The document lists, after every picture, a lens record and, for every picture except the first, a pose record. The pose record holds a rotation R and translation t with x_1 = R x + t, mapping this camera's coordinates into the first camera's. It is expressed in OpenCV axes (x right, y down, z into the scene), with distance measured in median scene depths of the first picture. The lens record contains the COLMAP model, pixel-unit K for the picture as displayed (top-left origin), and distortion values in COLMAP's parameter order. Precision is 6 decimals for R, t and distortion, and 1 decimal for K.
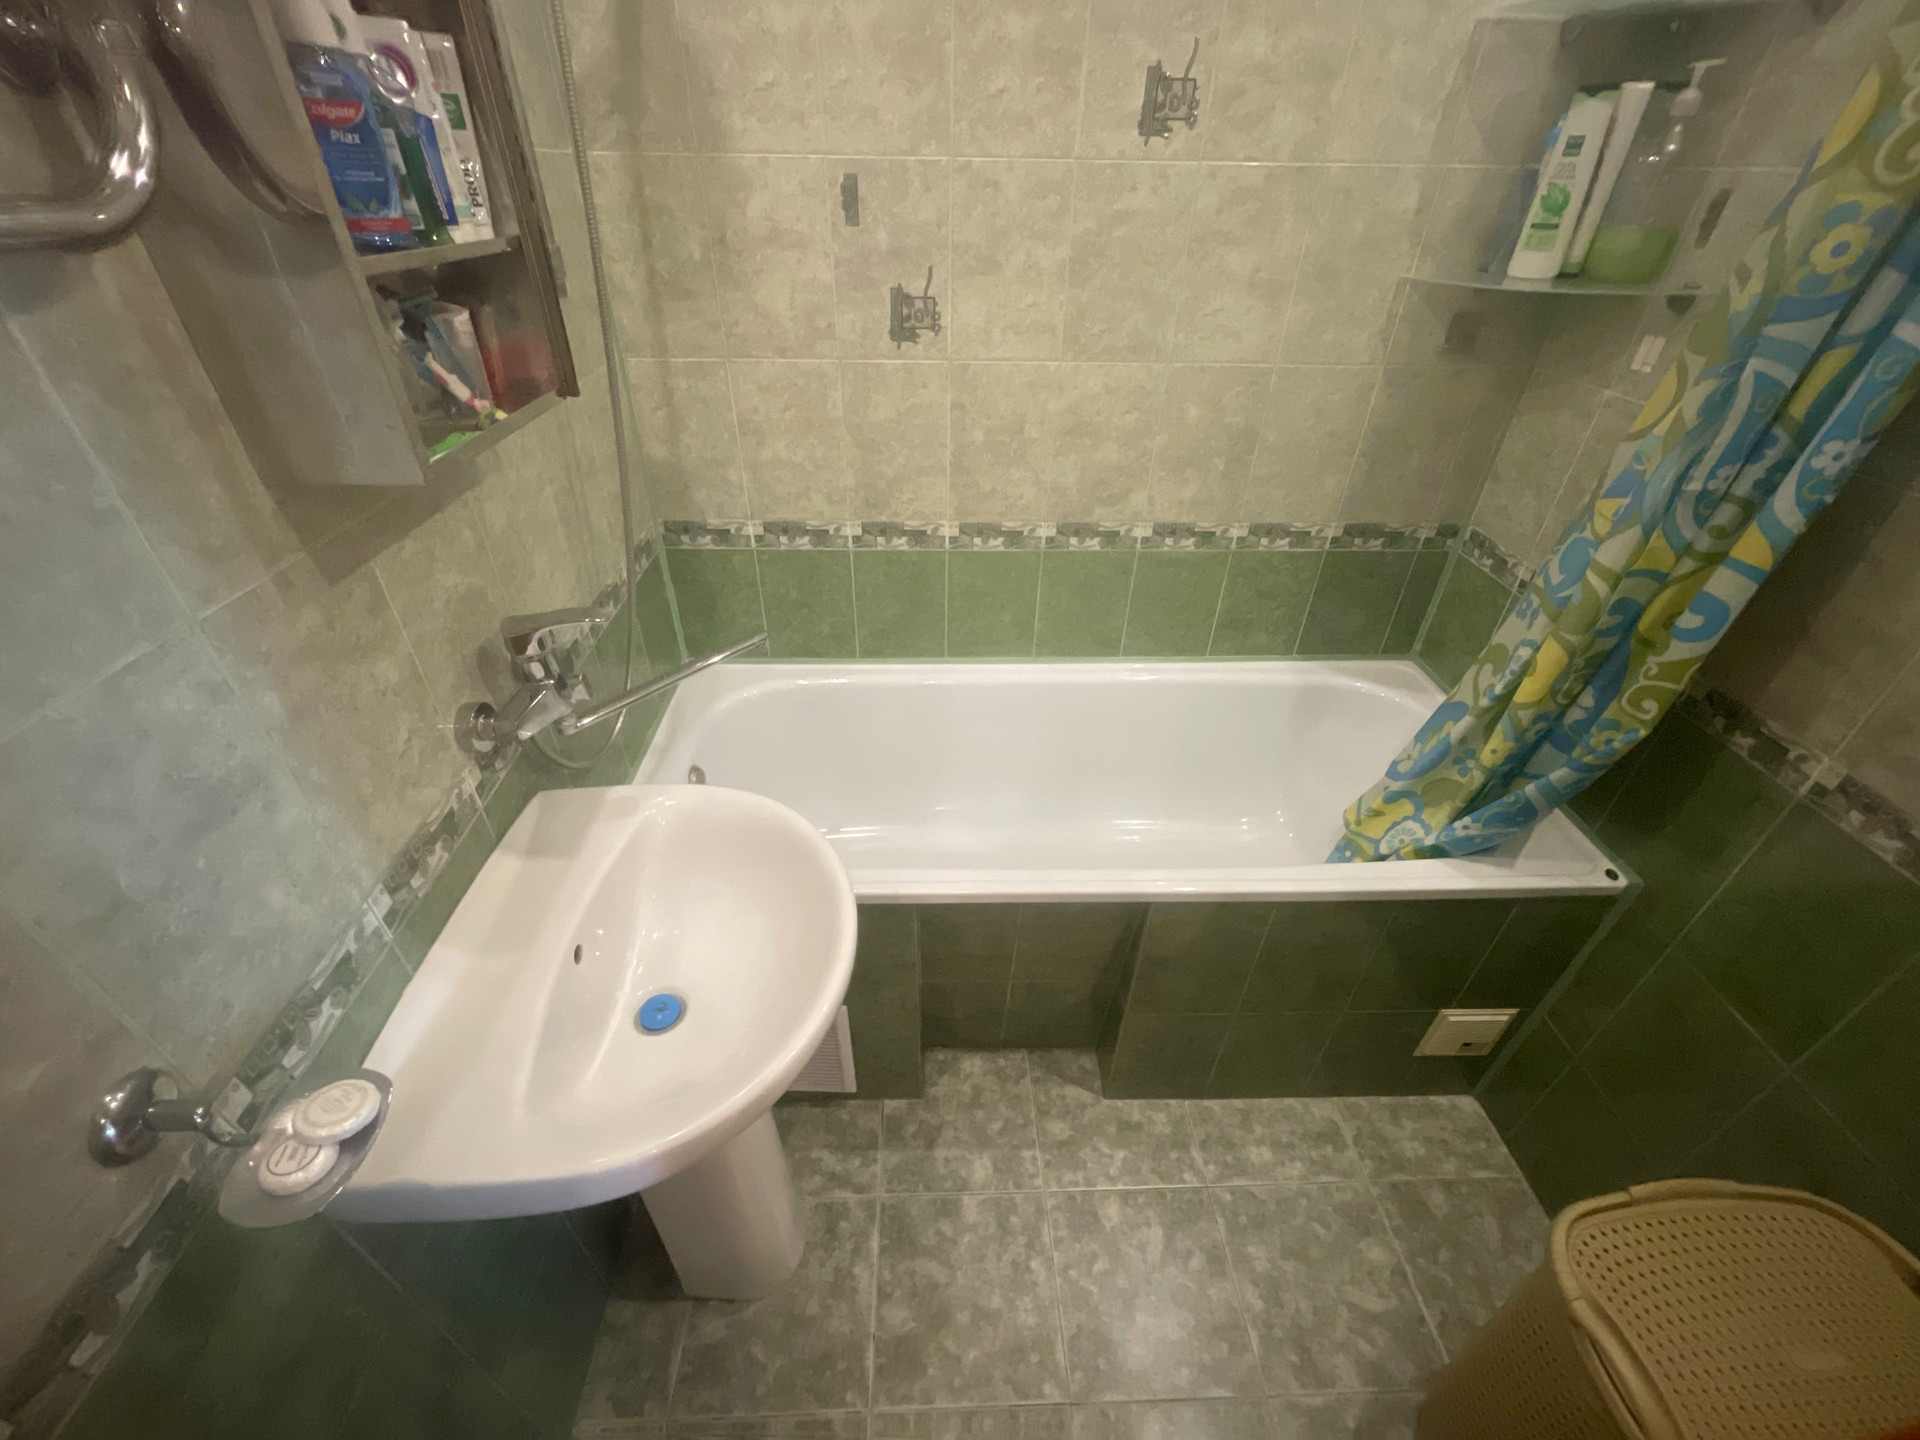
lens RADIAL K [[774.6, 0, 955.3], [0, 774.6, 722.5], [0, 0, 1]] dist [-0.000331, -0.000112]
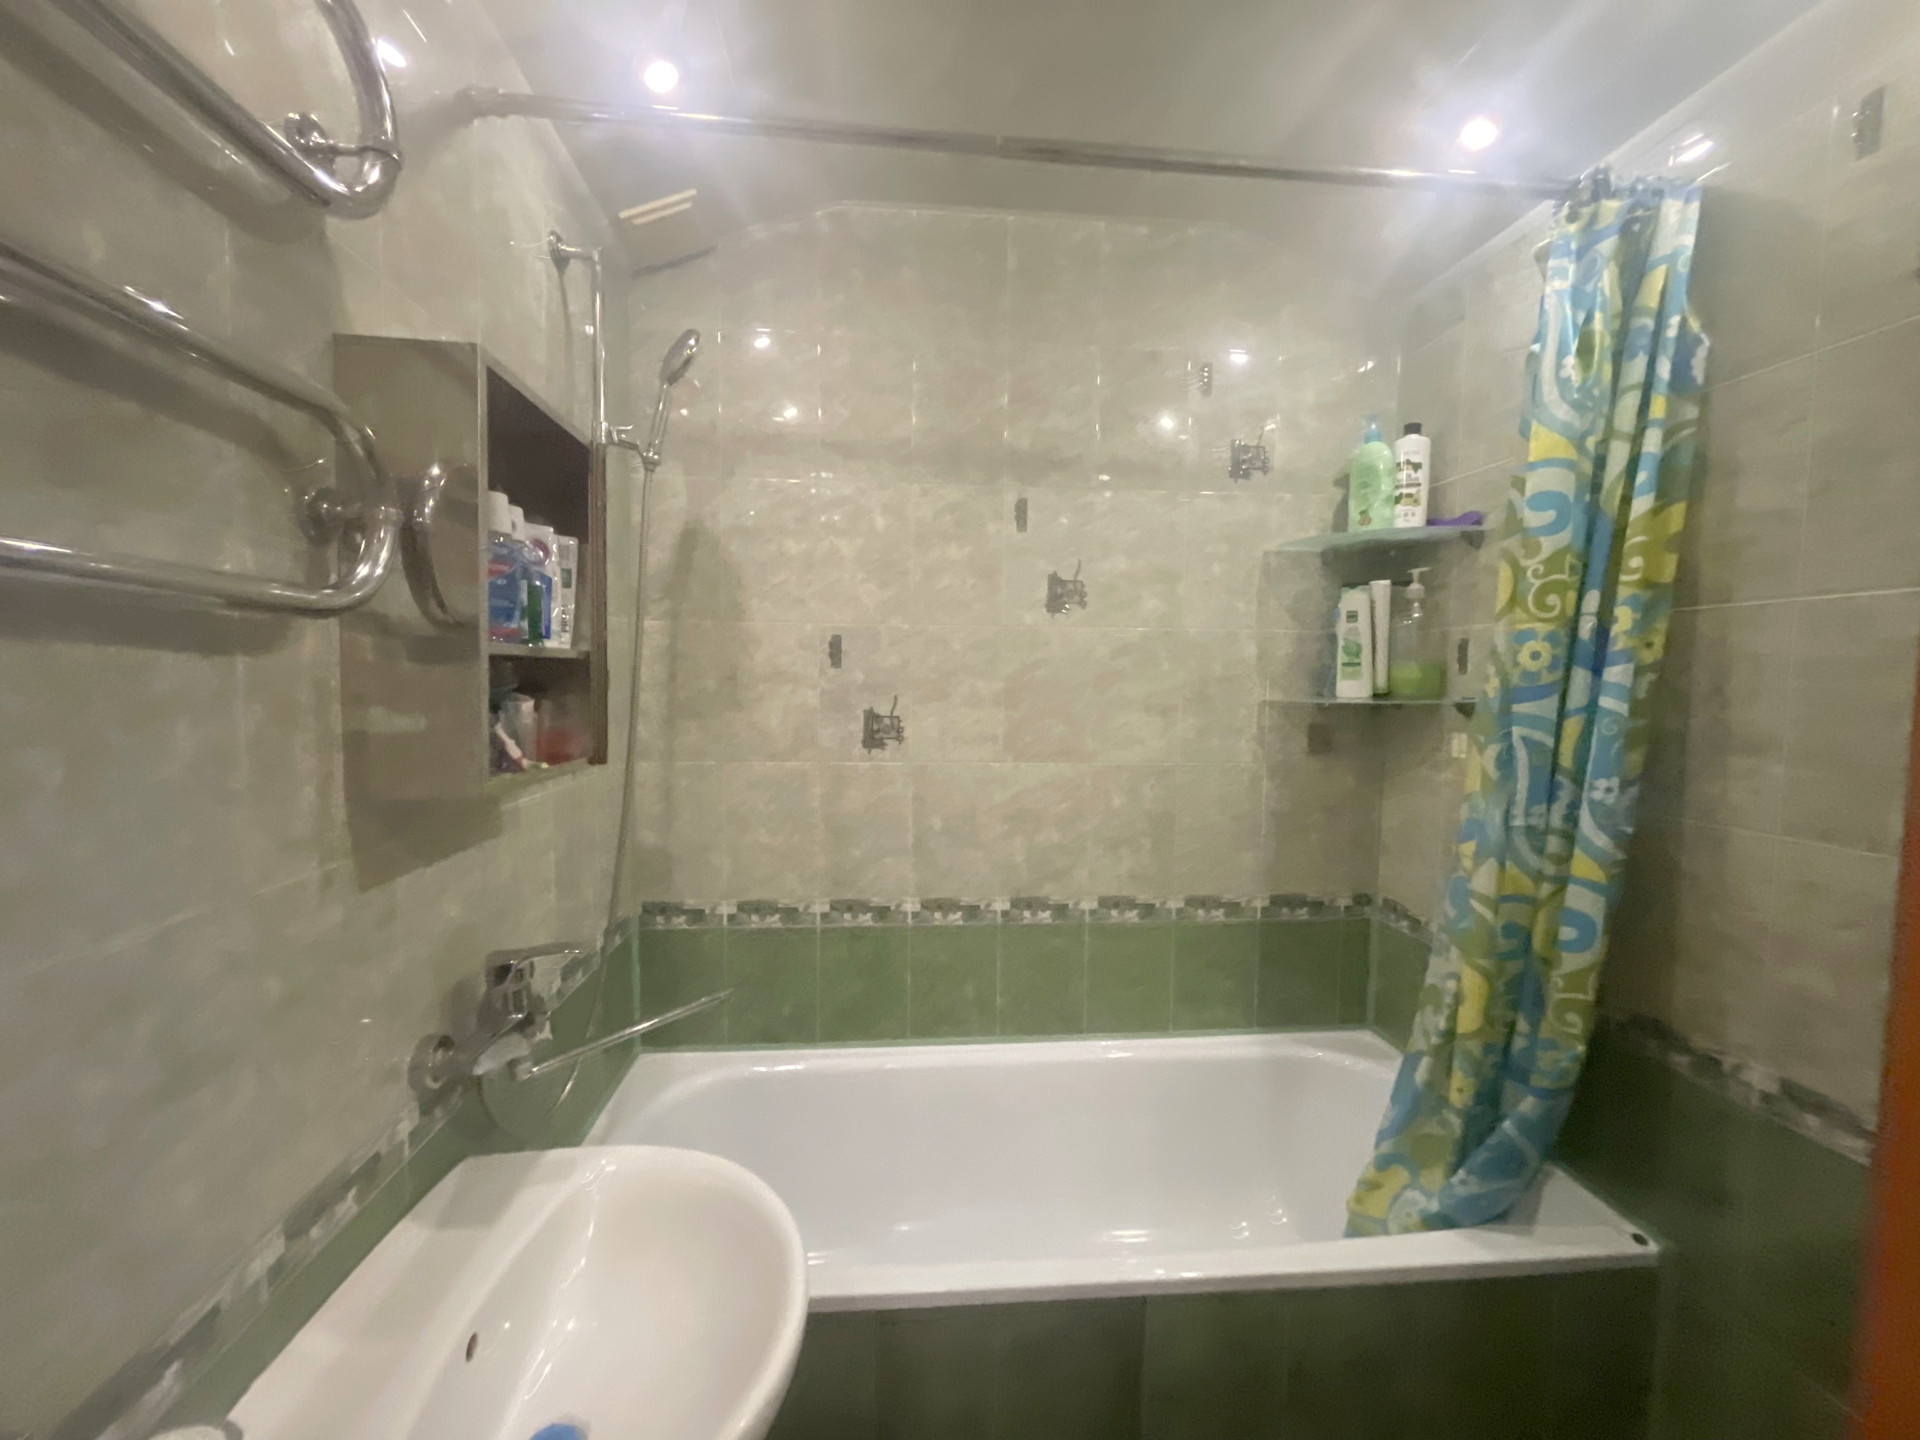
lens RADIAL K [[774.6, 0, 957.1], [0, 774.6, 719.6], [0, 0, 1]] dist [-0.000331, -0.000112]
pose [[0.998546, -0.008827, 0.053185, 0.001179], [0.035678, 0.847781, -0.529145, 0.138179], [-0.040418, 0.530273, 0.846863, -0.070130]]
